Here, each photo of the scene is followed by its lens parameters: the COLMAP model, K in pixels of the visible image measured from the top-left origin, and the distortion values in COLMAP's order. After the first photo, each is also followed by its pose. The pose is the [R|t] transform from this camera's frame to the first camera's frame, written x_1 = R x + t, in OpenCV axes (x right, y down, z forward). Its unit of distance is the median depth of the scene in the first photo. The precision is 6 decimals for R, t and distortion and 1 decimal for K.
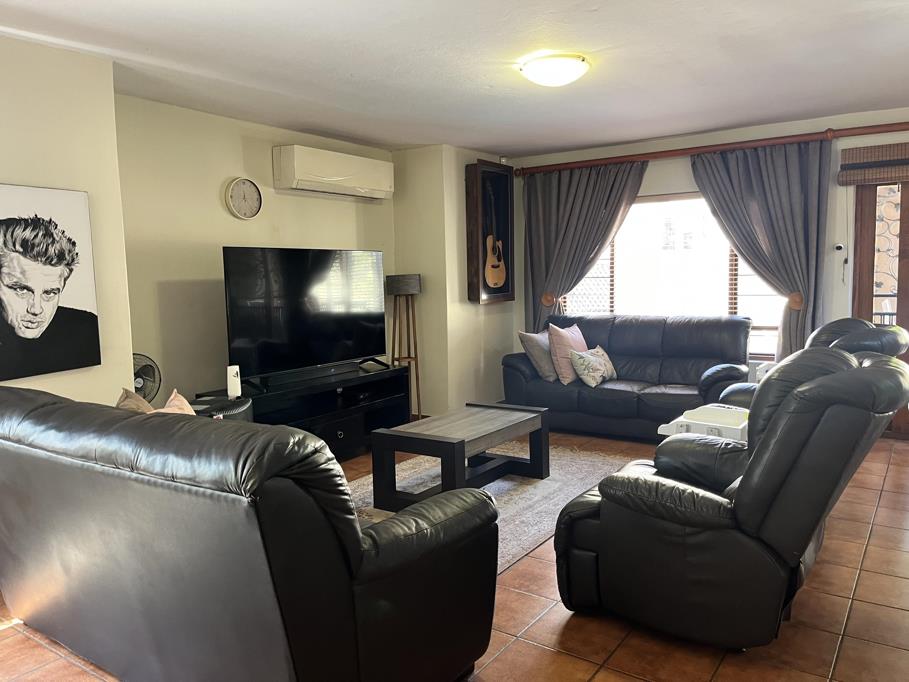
lens RADIAL K [[695.7, 0, 454.5], [0, 695.7, 341.0], [0, 0, 1]] dist [0.006475, 0.000377]
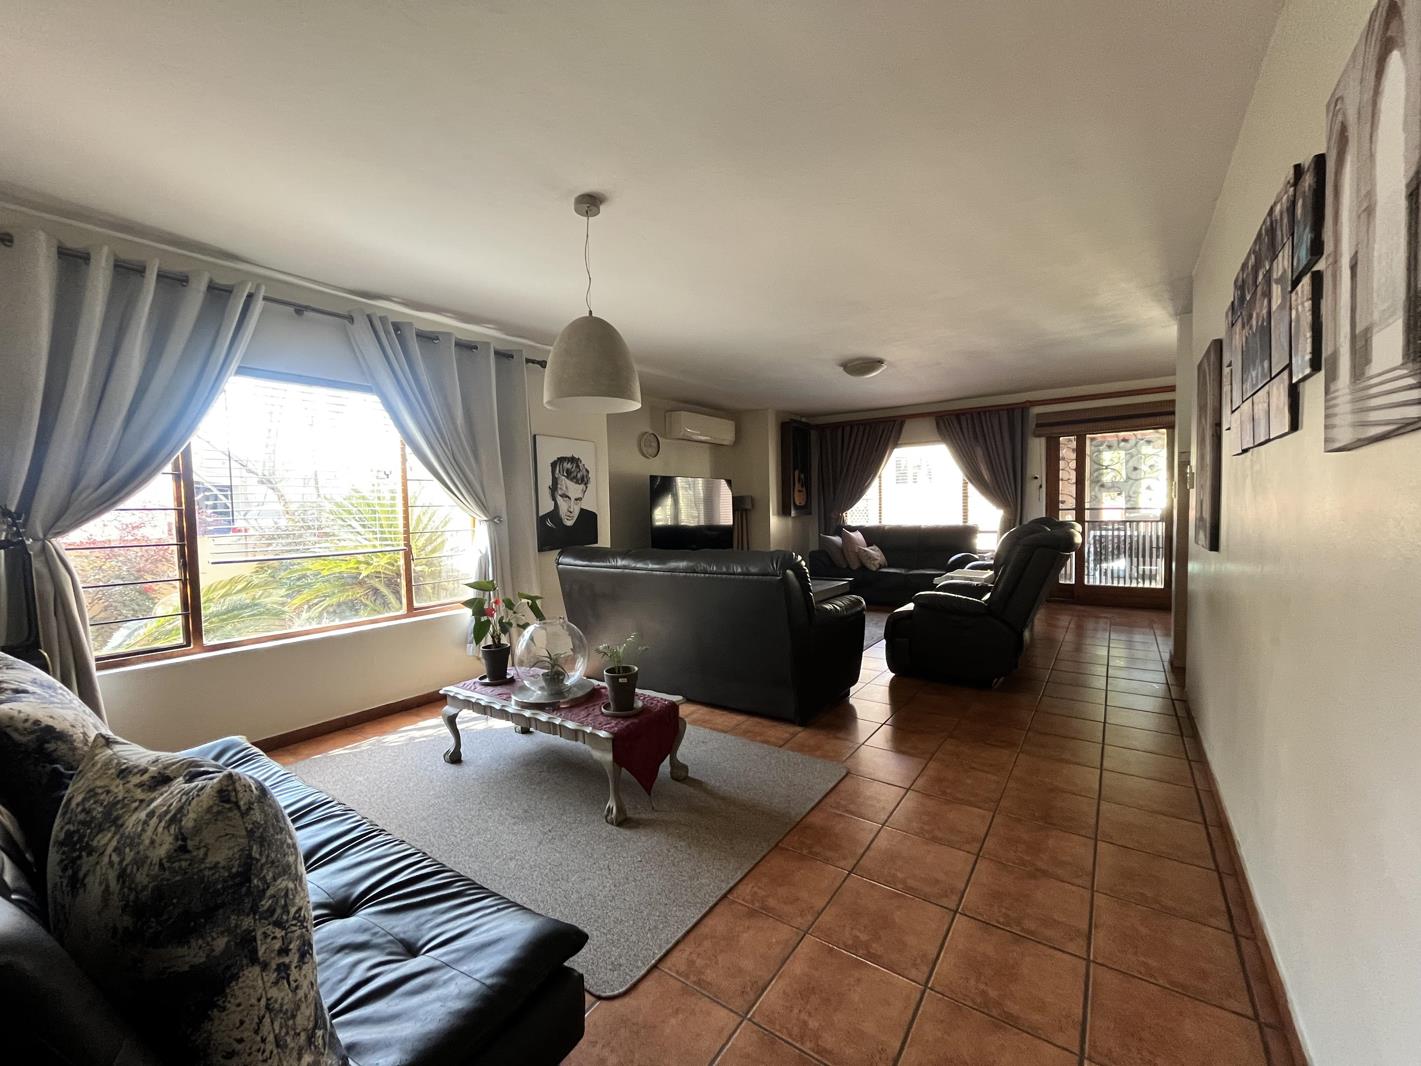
lens RADIAL K [[585.0, 0, 710.5], [0, 585.0, 533.0], [0, 0, 1]] dist [-0.001860, -0.000078]
pose [[0.999986, 0.000391, -0.005204, -0.141936], [-0.000665, 0.998614, -0.052635, 0.051169], [0.005176, 0.052638, 0.998600, -0.253343]]
